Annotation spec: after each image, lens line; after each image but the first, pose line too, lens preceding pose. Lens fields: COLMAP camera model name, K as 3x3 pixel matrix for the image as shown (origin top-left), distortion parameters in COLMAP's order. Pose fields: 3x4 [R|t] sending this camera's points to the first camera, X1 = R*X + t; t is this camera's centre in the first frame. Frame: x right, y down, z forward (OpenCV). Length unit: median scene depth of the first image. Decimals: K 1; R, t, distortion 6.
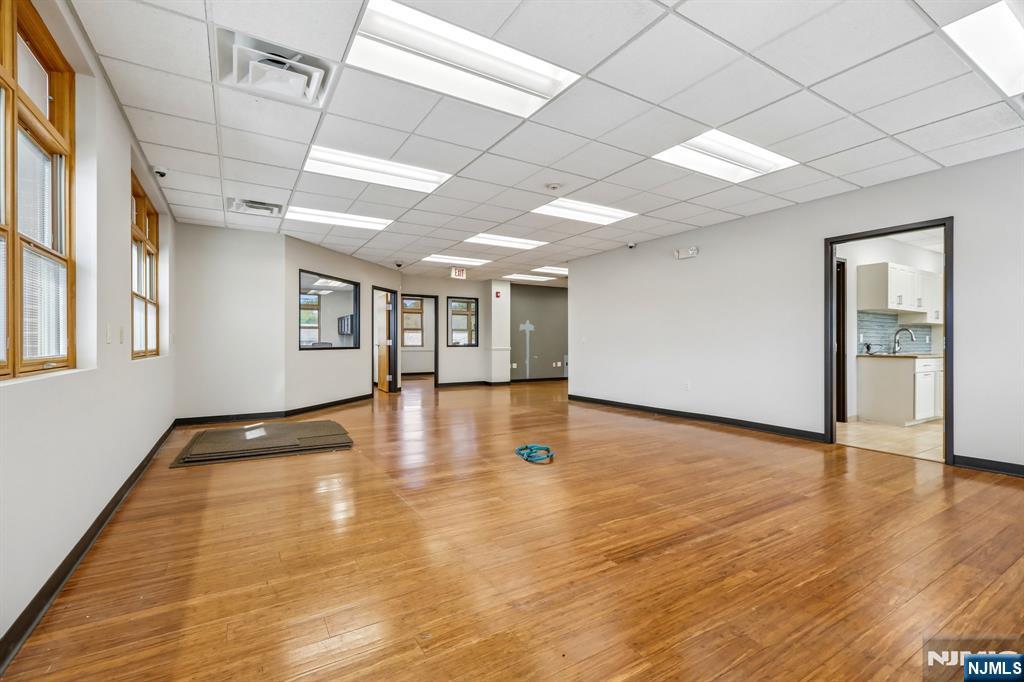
lens RADIAL K [[458.4, 0, 508.1], [0, 458.4, 342.3], [0, 0, 1]] dist [0.000366, -0.000030]
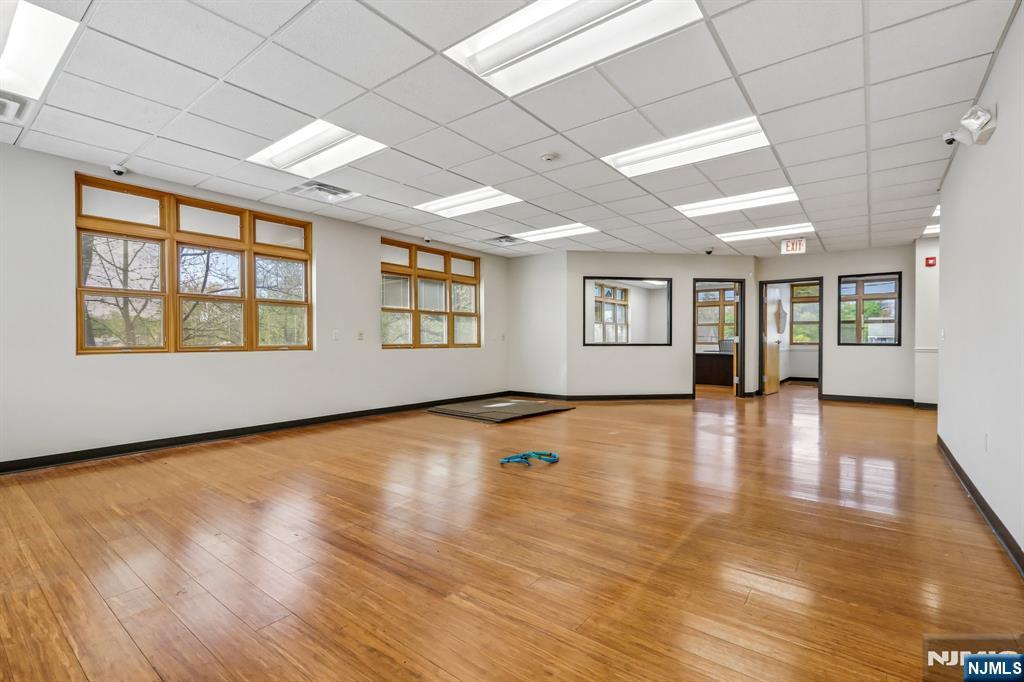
lens RADIAL K [[458.4, 0, 508.1], [0, 458.4, 342.3], [0, 0, 1]] dist [0.000366, -0.000030]
pose [[0.357030, 0.005340, -0.934078, 0.851309], [-0.000039, 0.999984, 0.005702, 0.002338], [0.934093, -0.001999, 0.357024, 0.594590]]
